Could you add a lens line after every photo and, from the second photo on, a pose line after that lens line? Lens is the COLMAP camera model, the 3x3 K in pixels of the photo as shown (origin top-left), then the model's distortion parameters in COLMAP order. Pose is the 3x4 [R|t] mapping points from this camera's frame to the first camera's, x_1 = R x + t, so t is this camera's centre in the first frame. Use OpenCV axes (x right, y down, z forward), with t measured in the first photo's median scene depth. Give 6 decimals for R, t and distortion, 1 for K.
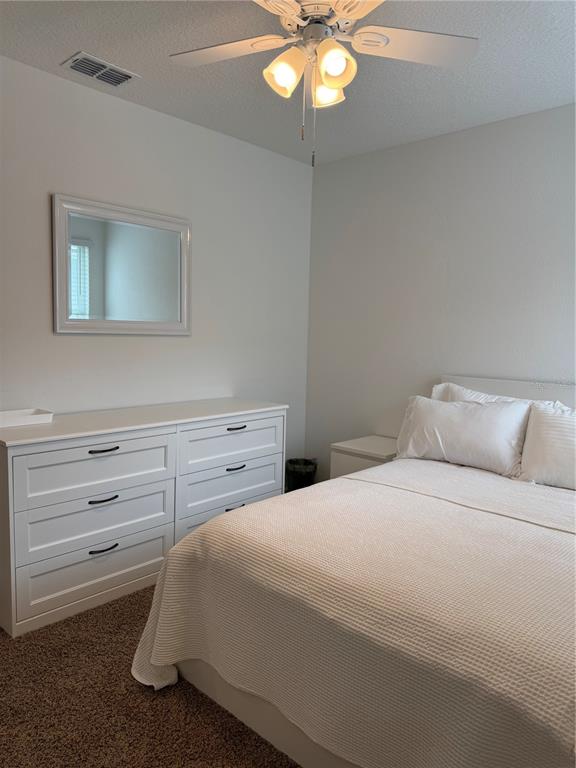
lens RADIAL K [[543.5, 0, 288.0], [0, 543.5, 384.0], [0, 0, 1]] dist [0.010187, 0.001973]
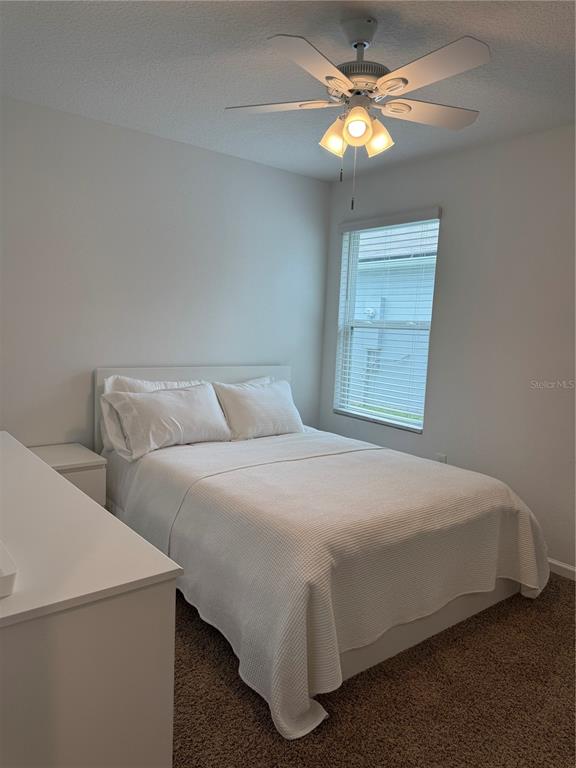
lens RADIAL K [[543.5, 0, 288.0], [0, 543.5, 384.0], [0, 0, 1]] dist [0.010187, 0.001973]
pose [[0.148464, -0.121125, 0.981472, -0.935364], [0.068951, 0.991323, 0.111911, -0.110952], [-0.986511, 0.051059, 0.155527, 0.759199]]
